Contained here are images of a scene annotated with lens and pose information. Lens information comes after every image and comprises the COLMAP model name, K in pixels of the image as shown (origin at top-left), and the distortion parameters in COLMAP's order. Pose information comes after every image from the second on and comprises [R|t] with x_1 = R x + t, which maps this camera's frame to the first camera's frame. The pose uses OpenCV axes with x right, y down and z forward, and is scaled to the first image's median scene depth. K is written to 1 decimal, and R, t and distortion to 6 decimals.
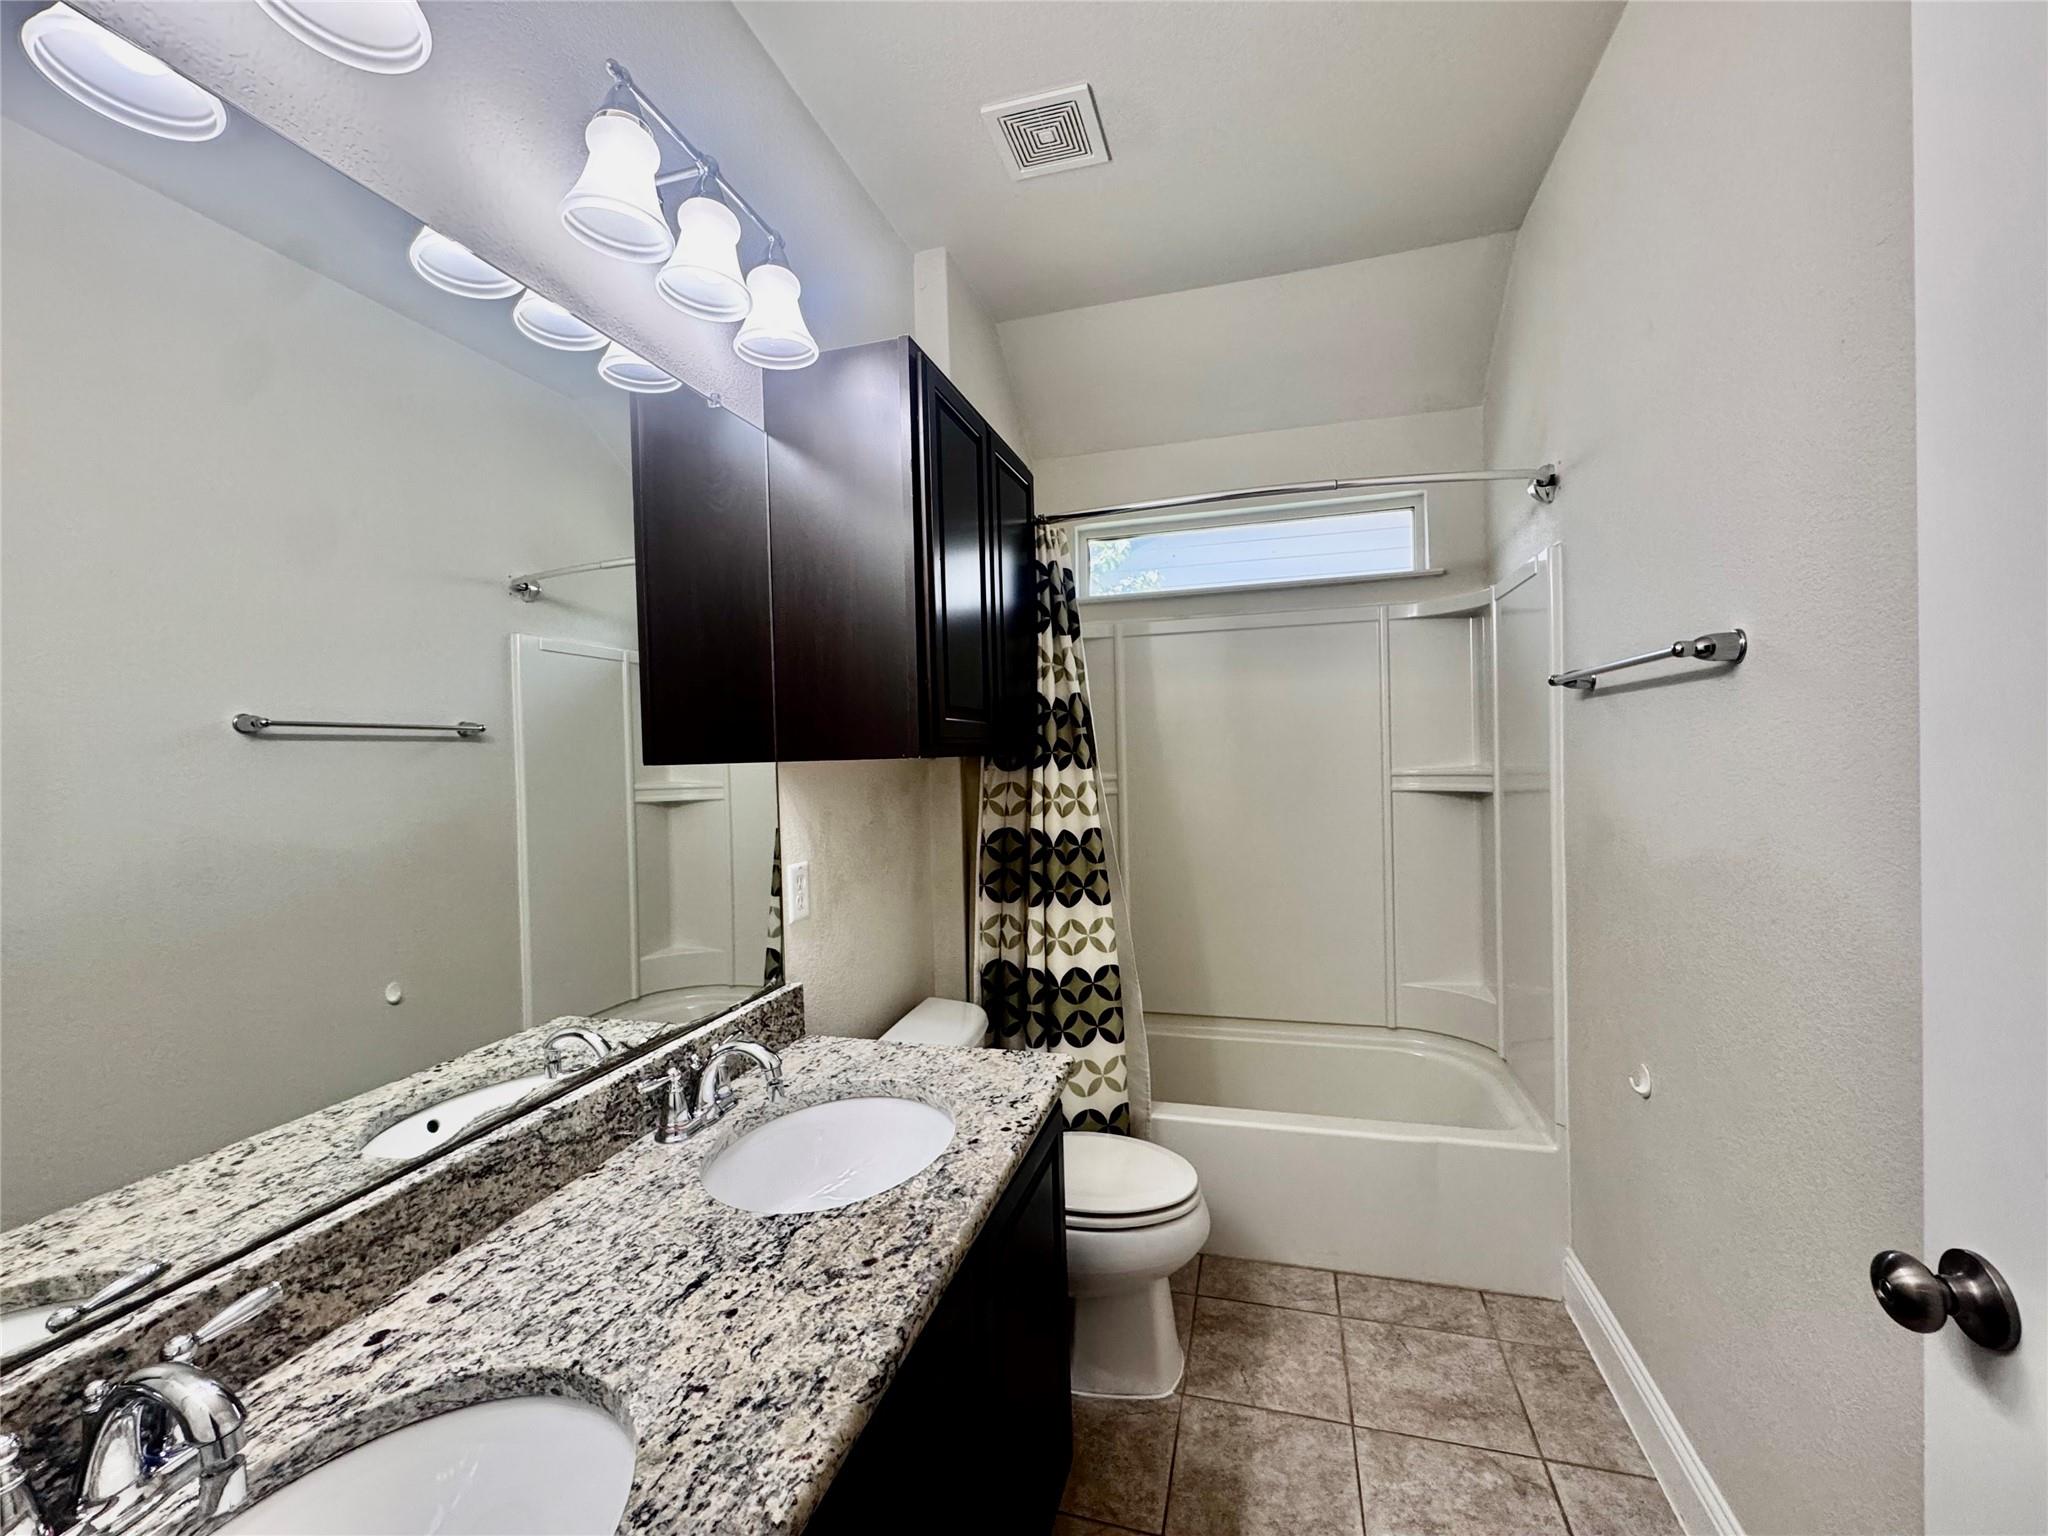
lens RADIAL K [[847.0, 0, 1024.0], [0, 847.0, 768.0], [0, 0, 1]] dist [0.000983, -0.000520]
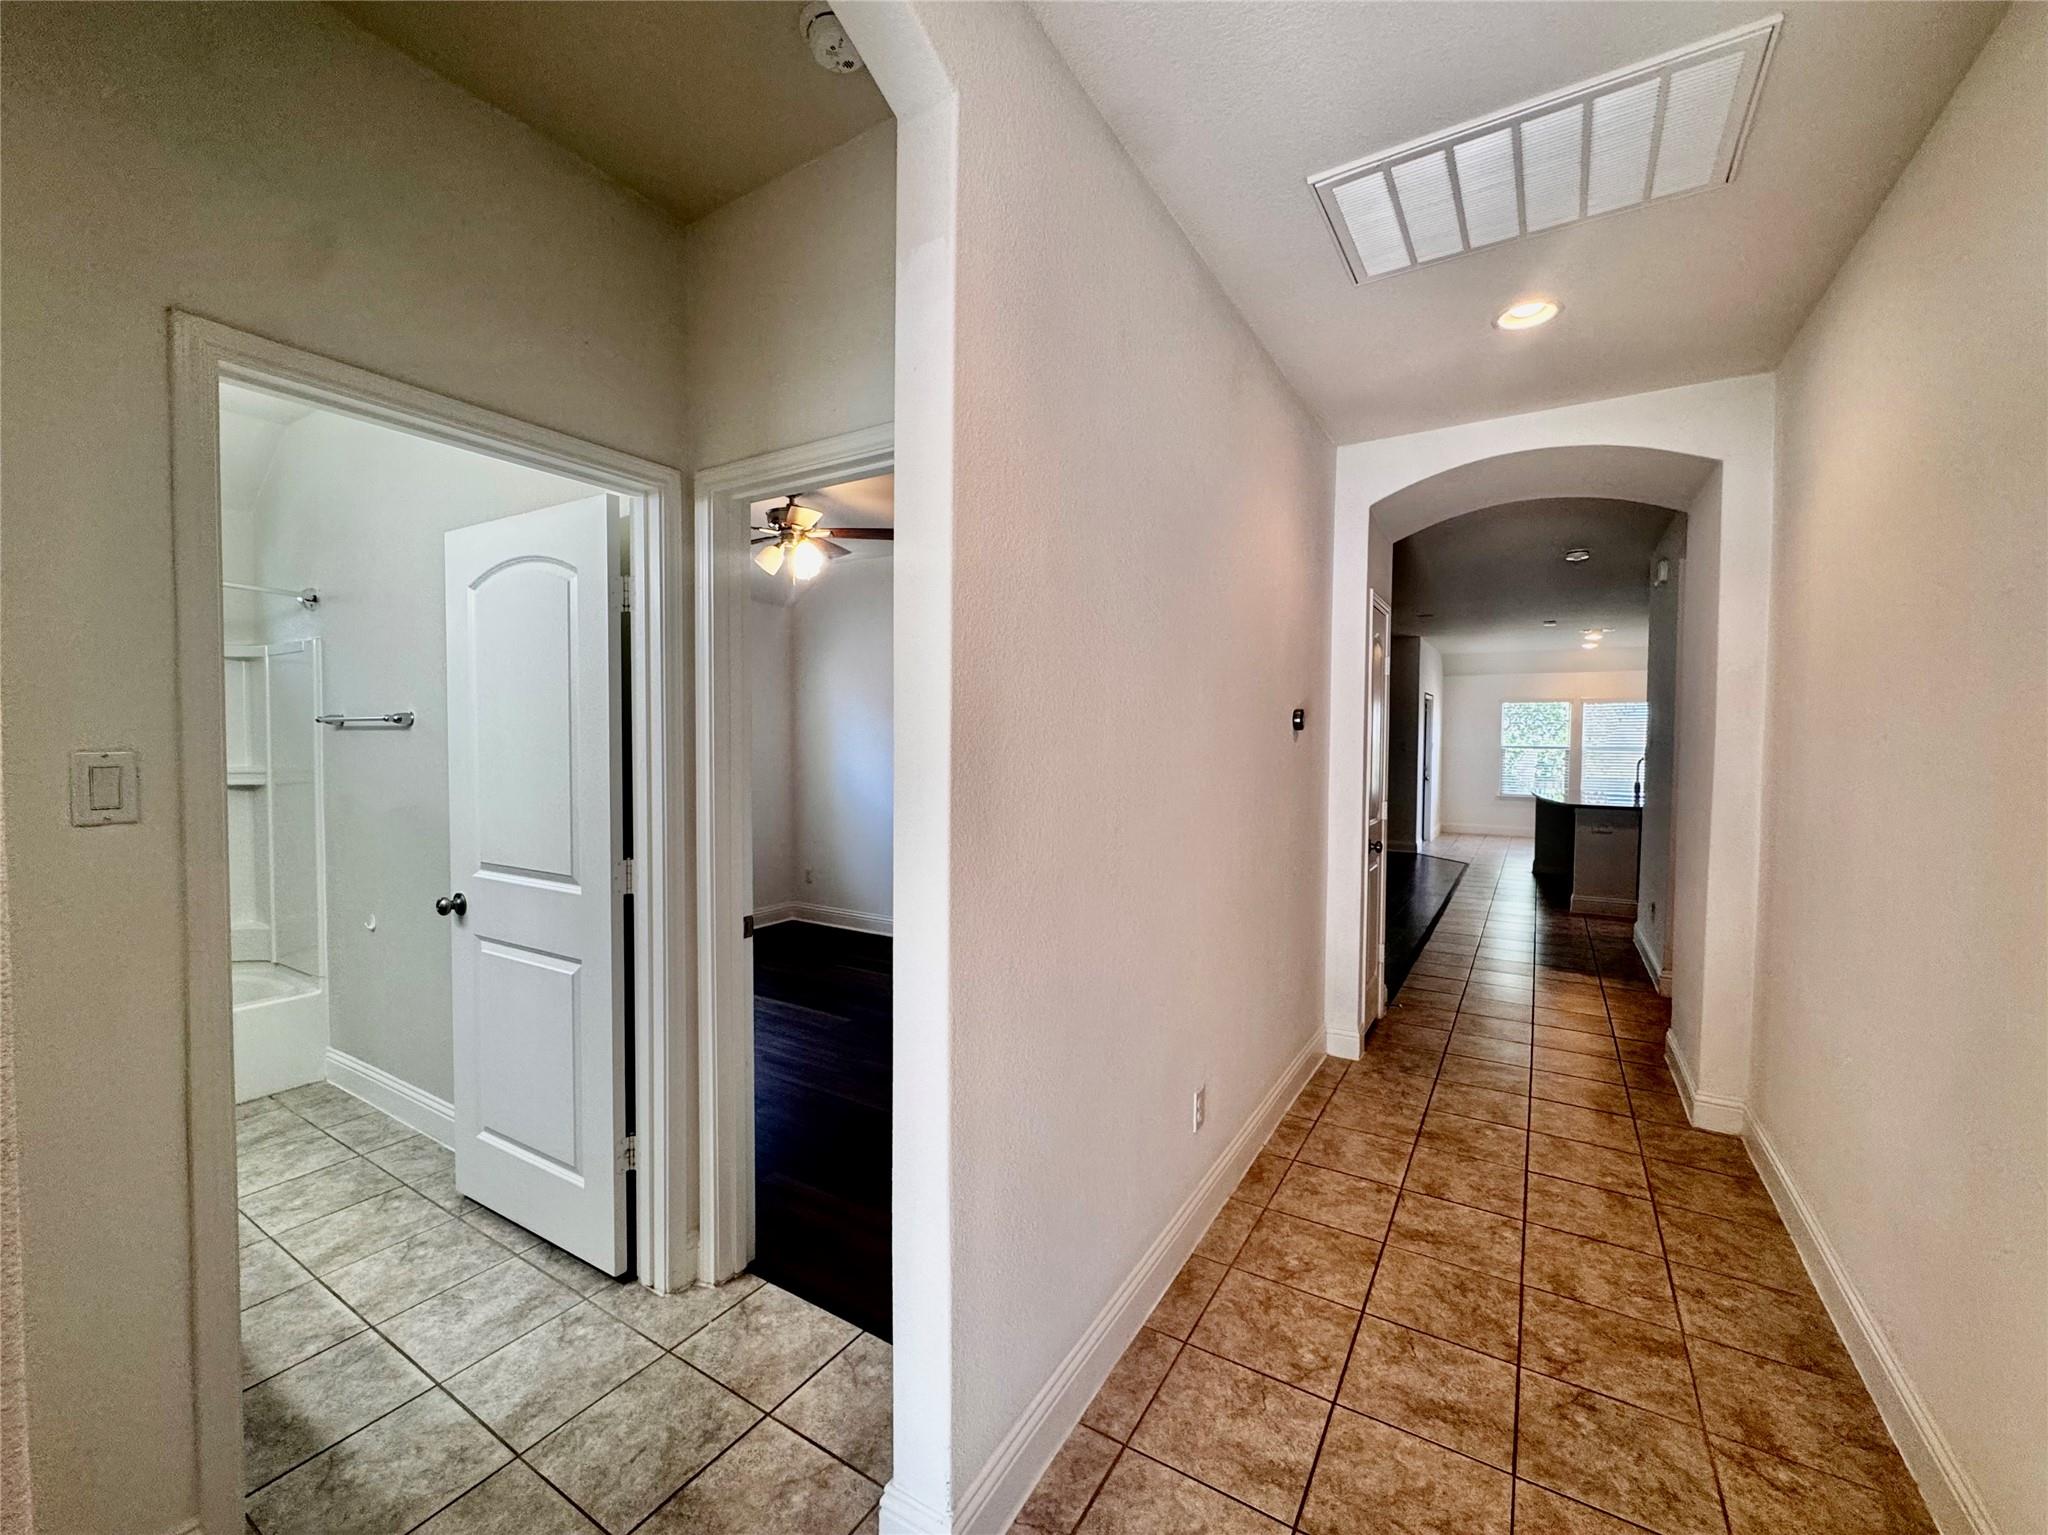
lens RADIAL K [[847.0, 0, 1024.0], [0, 847.0, 767.5], [0, 0, 1]] dist [0.000983, -0.000520]
pose [[0.274960, -0.007268, 0.961428, -0.674848], [0.002934, 0.999973, 0.006720, -0.010531], [-0.961451, 0.000973, 0.274974, -0.908235]]
